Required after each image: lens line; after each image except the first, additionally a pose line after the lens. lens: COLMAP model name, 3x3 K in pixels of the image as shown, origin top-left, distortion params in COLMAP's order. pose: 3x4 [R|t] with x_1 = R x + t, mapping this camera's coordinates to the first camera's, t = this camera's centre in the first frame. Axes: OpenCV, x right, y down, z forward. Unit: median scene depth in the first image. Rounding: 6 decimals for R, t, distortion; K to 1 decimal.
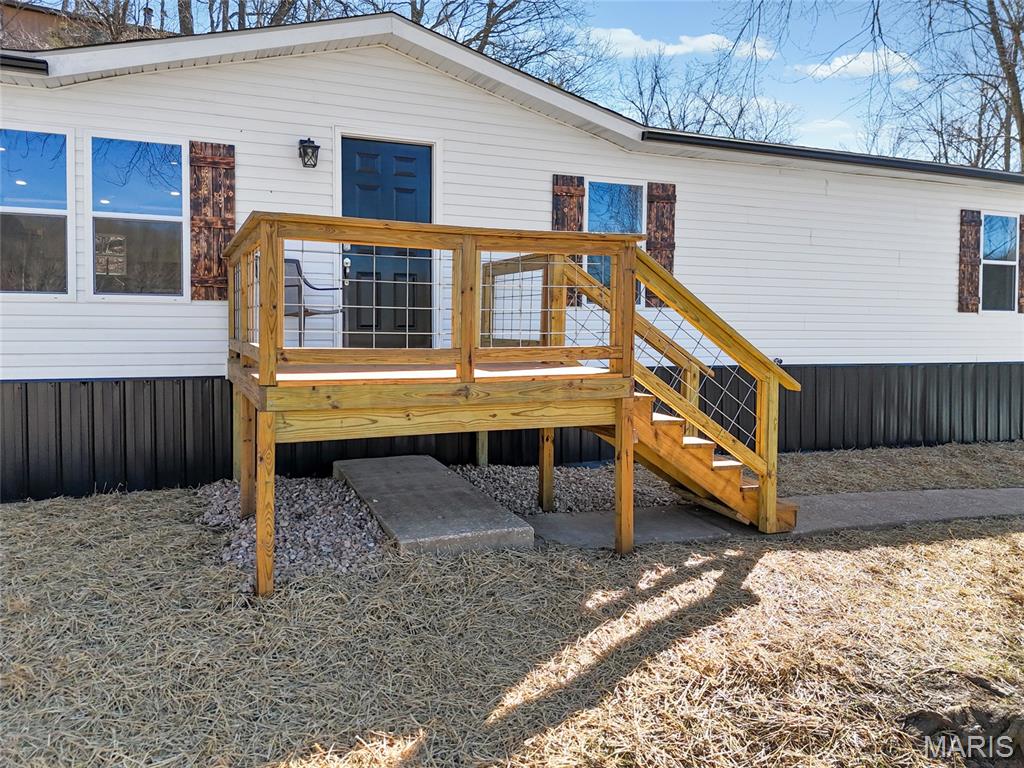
lens RADIAL K [[769.1, 0, 509.6], [0, 769.1, 349.1], [0, 0, 1]] dist [0.078108, -0.090603]
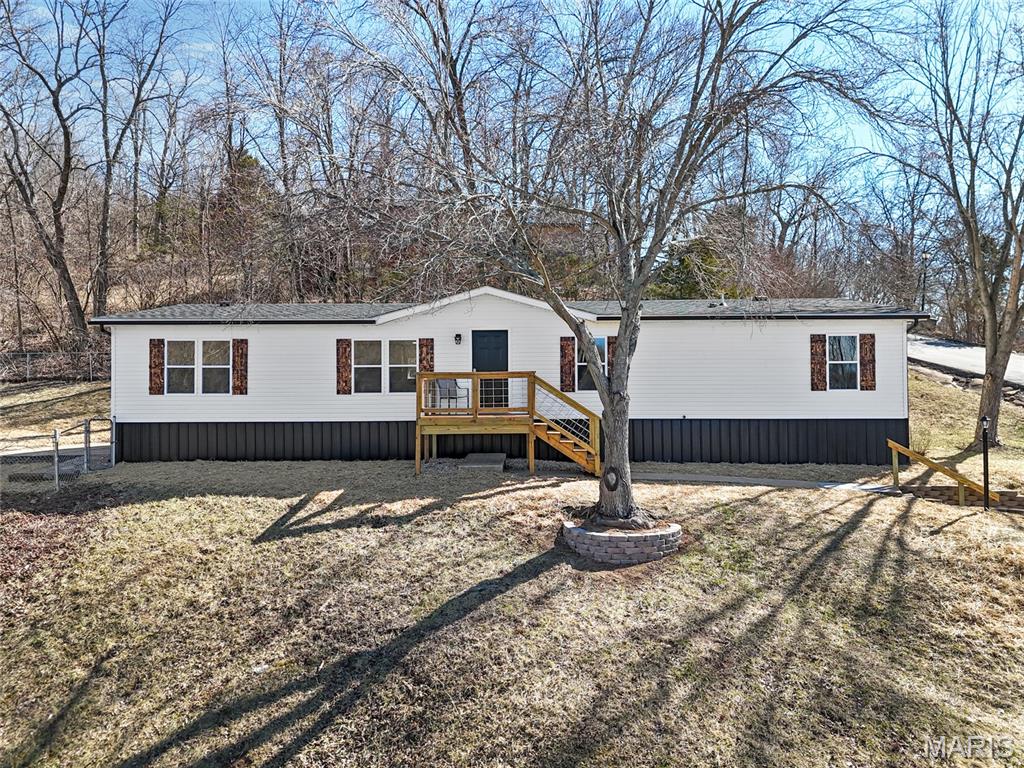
lens RADIAL K [[745.9, 0, 512.0], [0, 745.9, 384.0], [0, 0, 1]] dist [0.077330, -0.080683]
pose [[0.916186, -0.022372, -0.400129, 0.988530], [0.000296, 0.998478, -0.055151, 0.051278], [0.400754, 0.050410, 0.914798, -1.353643]]
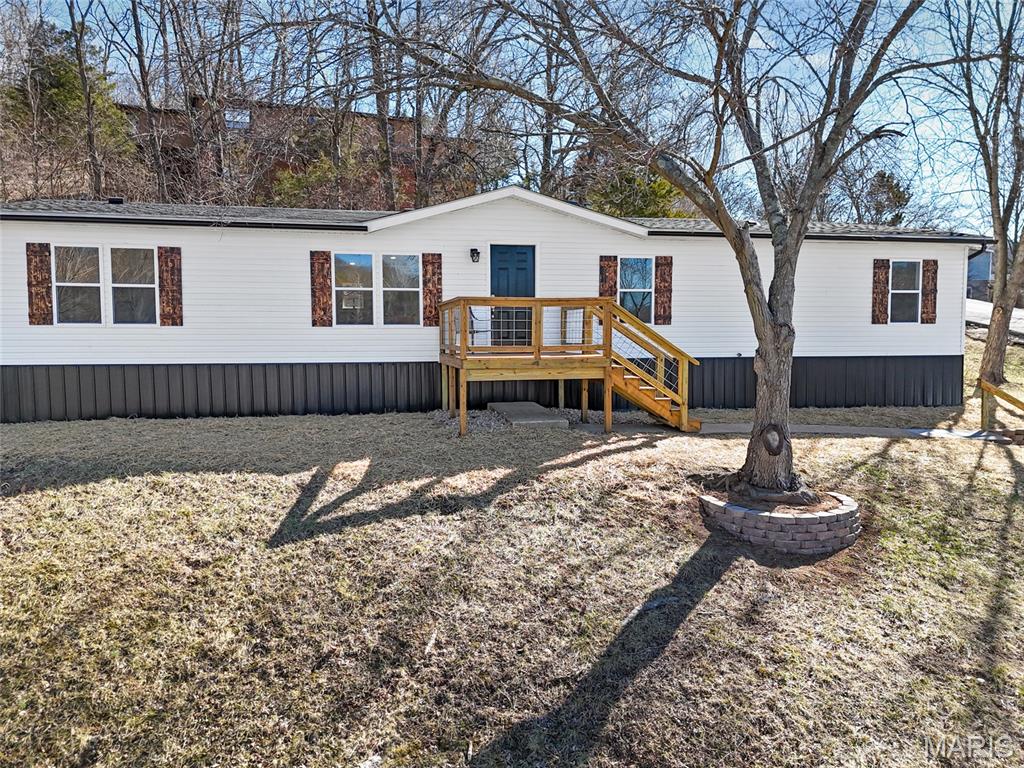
lens RADIAL K [[745.9, 0, 512.0], [0, 745.9, 384.0], [0, 0, 1]] dist [0.077330, -0.080683]
pose [[0.981543, 0.000440, -0.191243, 0.233437], [0.005809, 0.999467, 0.032115, 0.032189], [0.191155, -0.032633, 0.981017, -1.006517]]
